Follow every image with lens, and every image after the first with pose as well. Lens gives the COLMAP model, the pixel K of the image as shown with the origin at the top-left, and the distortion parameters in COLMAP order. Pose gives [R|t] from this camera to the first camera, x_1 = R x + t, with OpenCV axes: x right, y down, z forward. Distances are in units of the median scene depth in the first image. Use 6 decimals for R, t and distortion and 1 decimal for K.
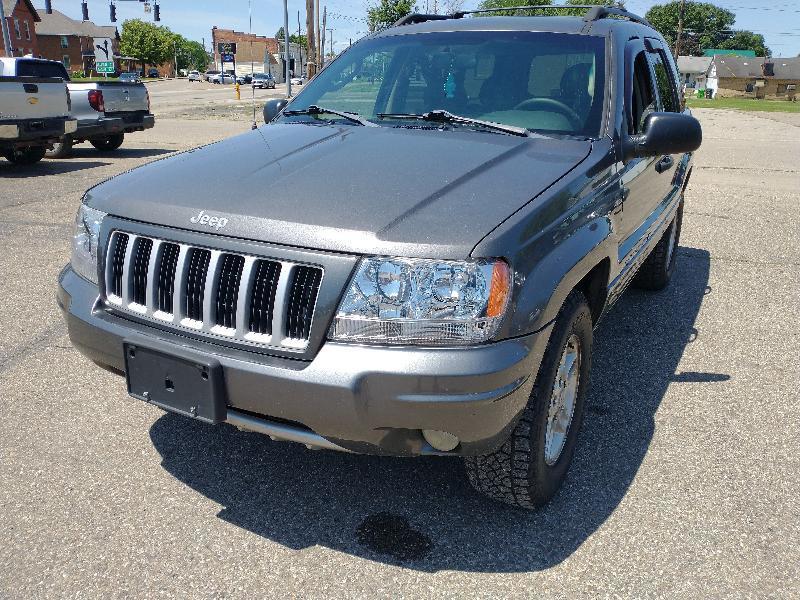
lens RADIAL K [[643.6, 0, 400.6], [0, 643.6, 300.0], [0, 0, 1]] dist [0.024744, -0.055030]
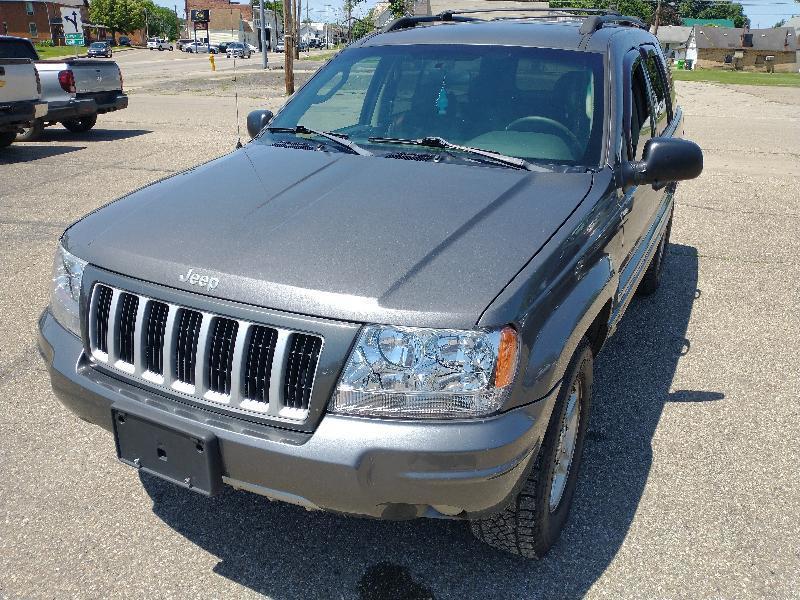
lens RADIAL K [[643.6, 0, 401.7], [0, 643.6, 300.6], [0, 0, 1]] dist [0.024744, -0.055030]
pose [[0.999454, -0.012151, 0.030723, -0.022323], [0.010798, 0.998981, 0.043828, -0.099396], [-0.031224, -0.043473, 0.998567, 0.033014]]
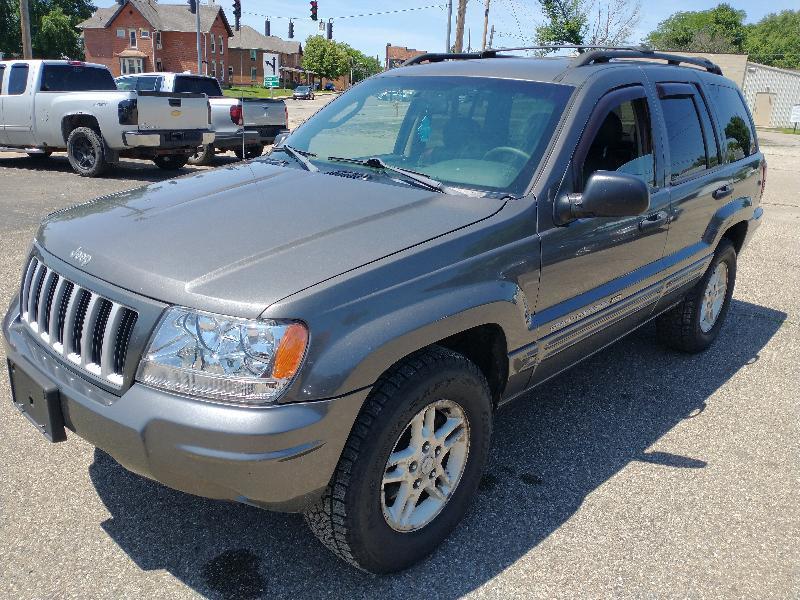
lens RADIAL K [[643.6, 0, 395.2], [0, 643.6, 298.0], [0, 0, 1]] dist [0.024744, -0.055030]
pose [[0.969294, 0.096408, -0.226216, 0.361732], [-0.102245, 0.994658, -0.014201, -0.069789], [0.223639, 0.036894, 0.973974, 0.037796]]
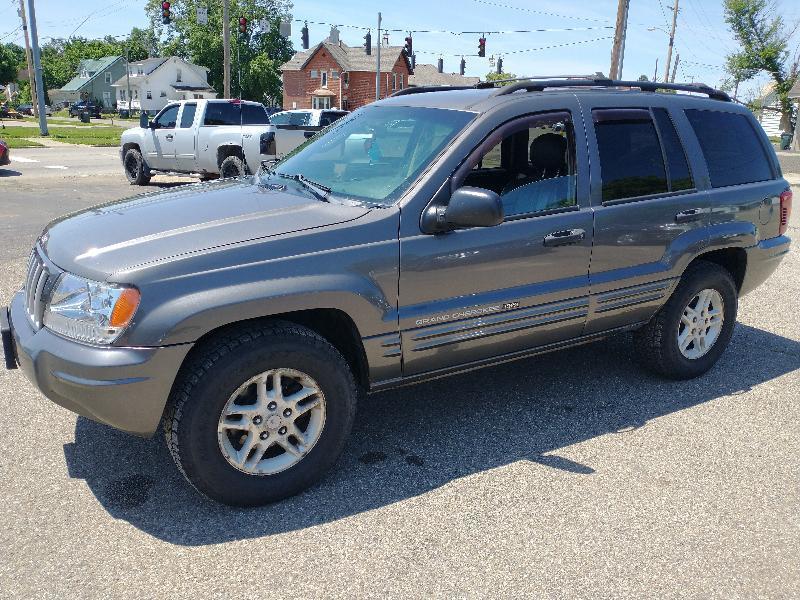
lens RADIAL K [[643.6, 0, 400.4], [0, 643.6, 297.0], [0, 0, 1]] dist [0.024744, -0.055030]
pose [[0.870178, 0.140240, -0.472358, 0.887948], [-0.173284, 0.984504, -0.026931, -0.070697], [0.461262, 0.105287, 0.880995, 0.047011]]
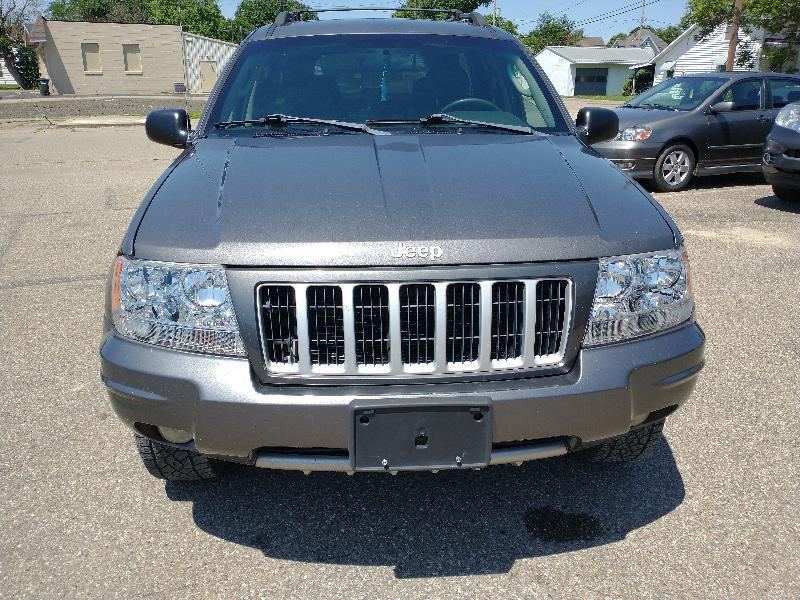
lens RADIAL K [[643.6, 0, 402.6], [0, 643.6, 301.9], [0, 0, 1]] dist [0.024744, -0.055030]
pose [[0.843444, -0.193713, 0.501076, -0.586053], [0.187955, 0.980184, 0.062555, -0.086286], [-0.503264, 0.041419, 0.863139, 0.183449]]
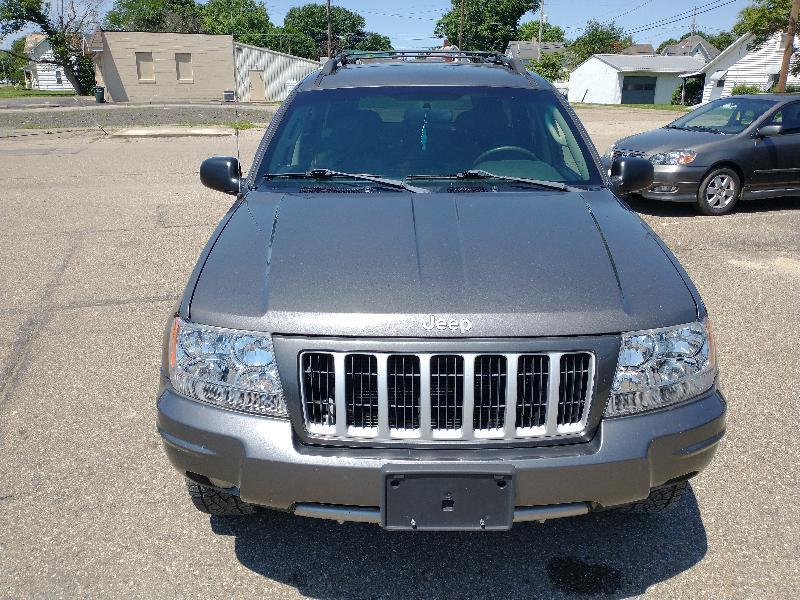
lens RADIAL K [[643.6, 0, 402.6], [0, 643.6, 301.6], [0, 0, 1]] dist [0.024744, -0.055030]
pose [[0.876826, -0.169353, 0.449994, -0.591162], [0.168216, 0.984818, 0.042857, -0.158493], [-0.450420, 0.038119, 0.892002, 0.131911]]
